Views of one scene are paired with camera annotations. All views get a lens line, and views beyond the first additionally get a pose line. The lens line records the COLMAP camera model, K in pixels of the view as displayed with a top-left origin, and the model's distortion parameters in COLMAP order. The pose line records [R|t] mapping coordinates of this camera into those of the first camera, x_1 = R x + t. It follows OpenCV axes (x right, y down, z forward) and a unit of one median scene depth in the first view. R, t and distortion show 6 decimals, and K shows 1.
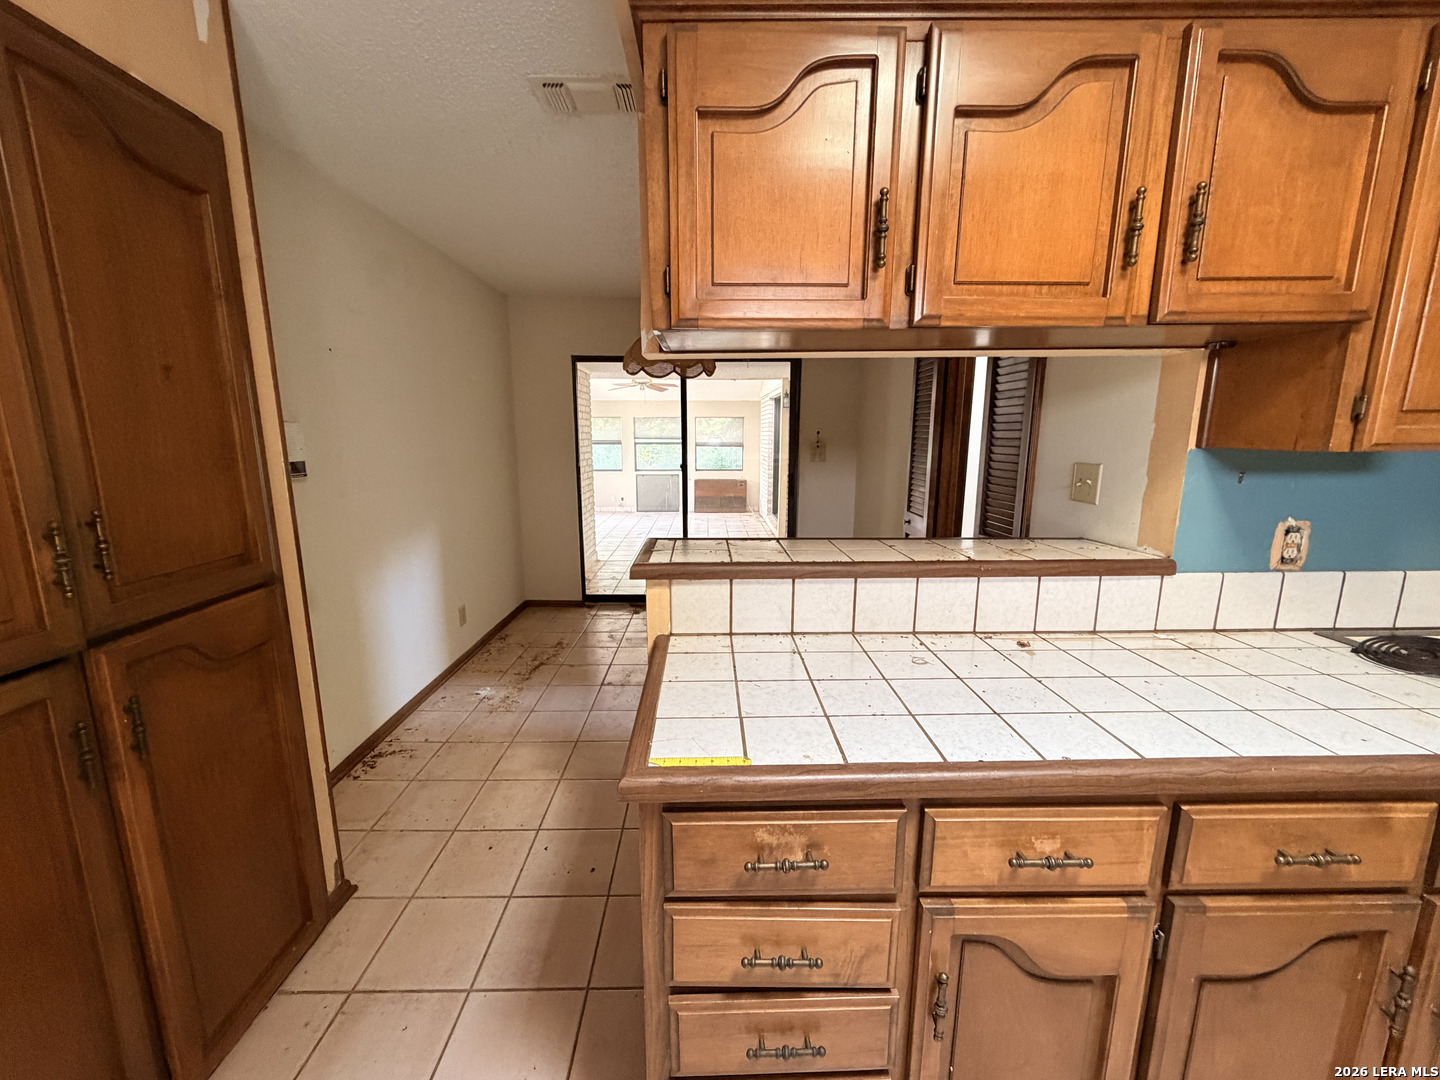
lens RADIAL K [[574.1, 0, 729.7], [0, 574.1, 549.5], [0, 0, 1]] dist [-0.001490, 0.000528]
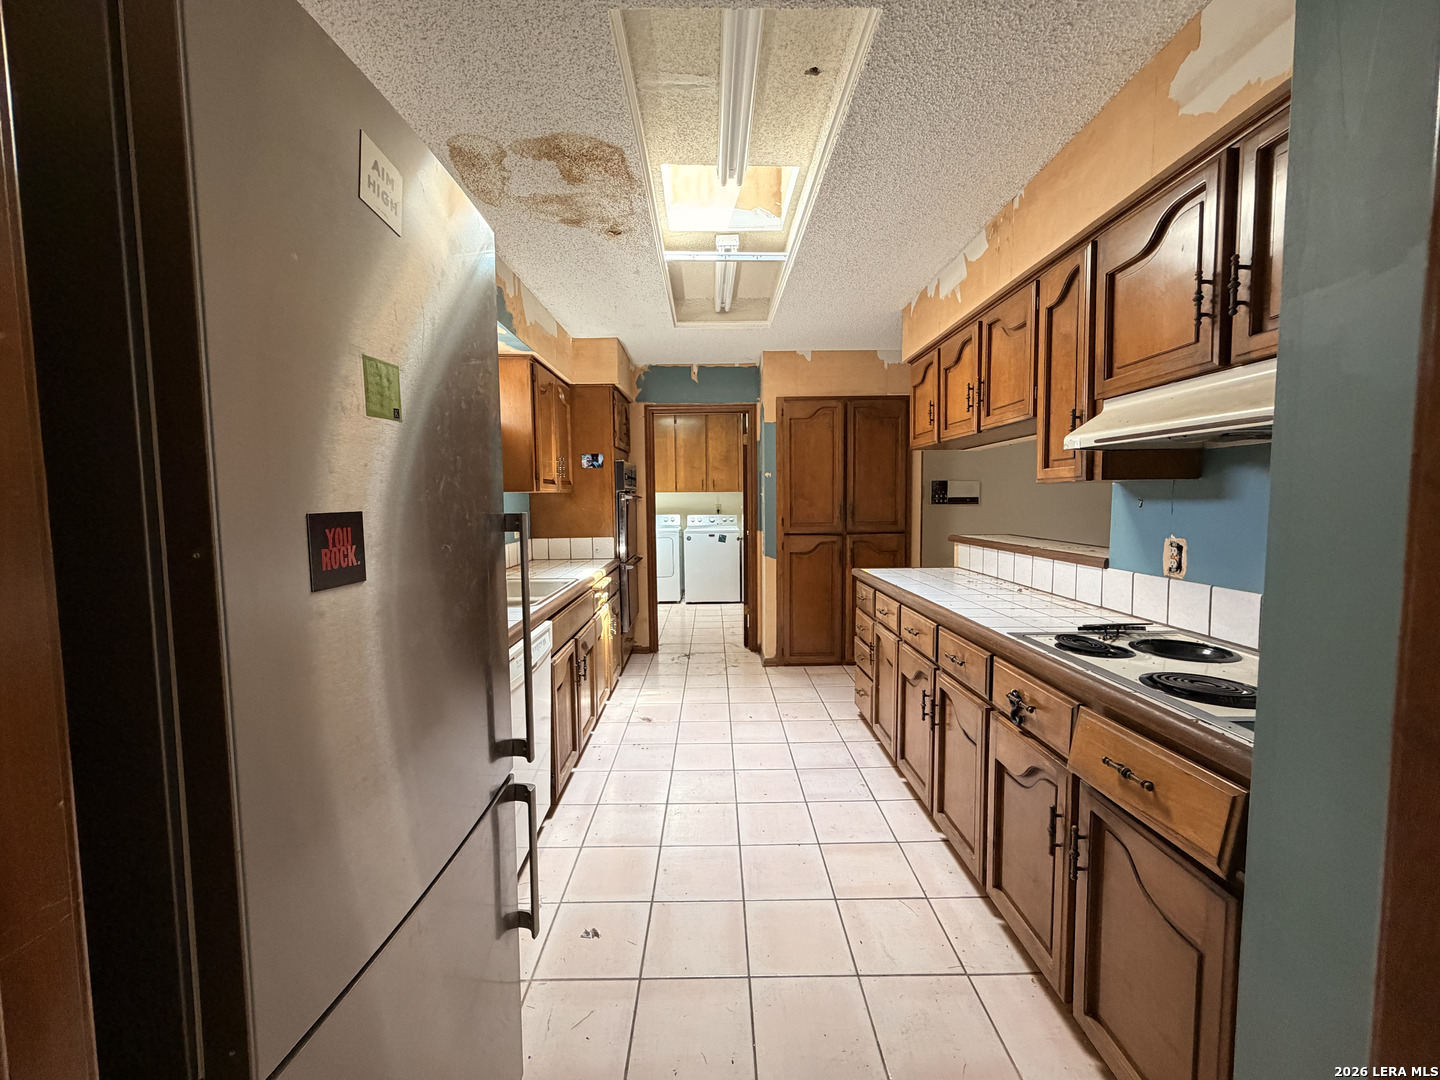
lens RADIAL K [[574.1, 0, 713.0], [0, 574.1, 540.2], [0, 0, 1]] dist [-0.001490, 0.000528]
pose [[-0.017174, 0.078077, -0.996799, 2.253491], [-0.171153, 0.982002, 0.079867, 0.027754], [0.985095, 0.171976, -0.003501, 0.009259]]
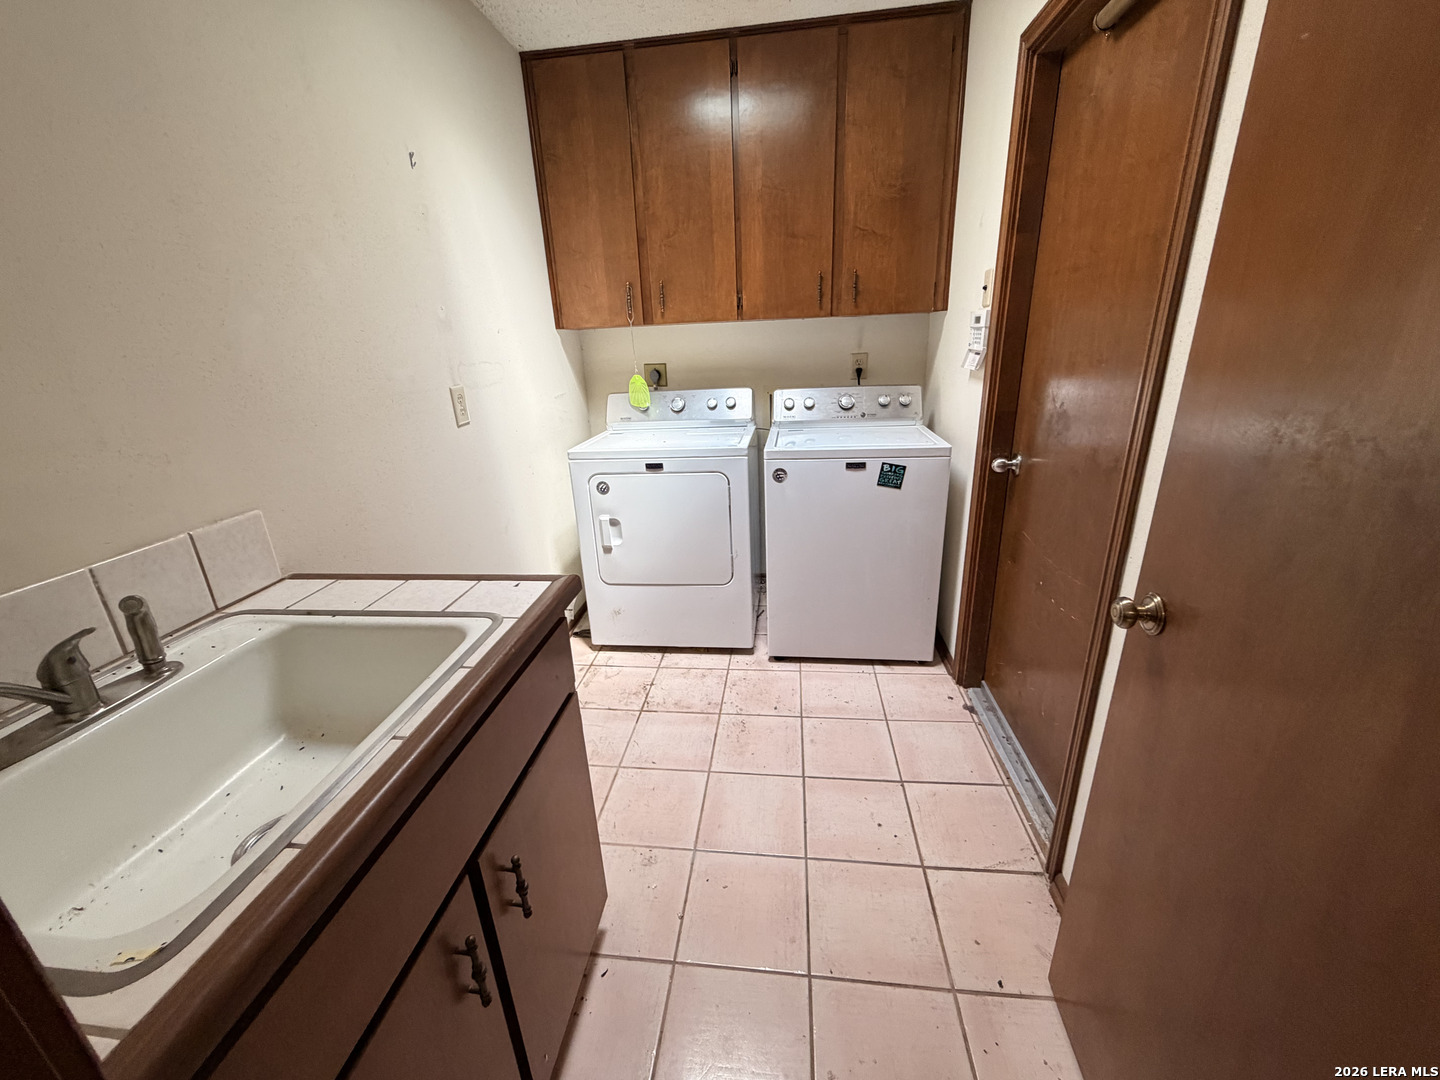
lens RADIAL K [[574.1, 0, 715.4], [0, 574.1, 536.4], [0, 0, 1]] dist [-0.001490, 0.000528]
pose [[-0.140745, 0.333095, -0.932330, -1.112096], [-0.136491, 0.926183, 0.351504, 0.078020], [0.980592, 0.176727, -0.084891, -0.221269]]
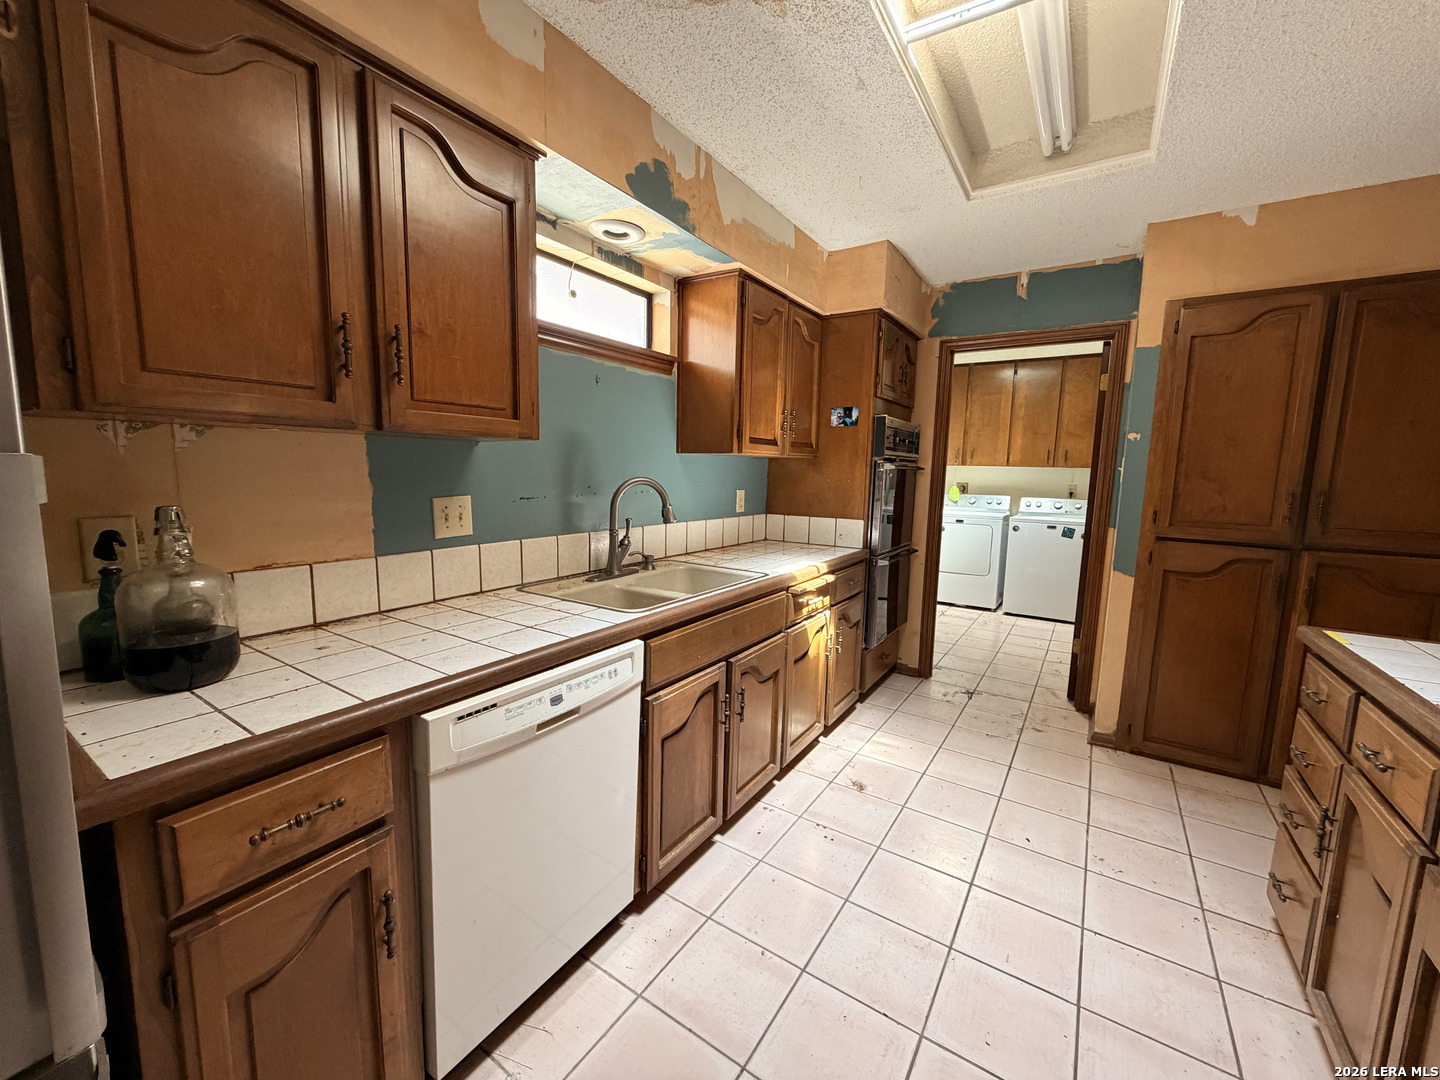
lens RADIAL K [[574.1, 0, 713.9], [0, 574.1, 539.7], [0, 0, 1]] dist [-0.001490, 0.000528]
pose [[-0.573941, 0.089442, -0.813997, 1.470118], [-0.170486, 0.959186, 0.225603, 0.010969], [0.800953, 0.268258, -0.535268, 0.220481]]
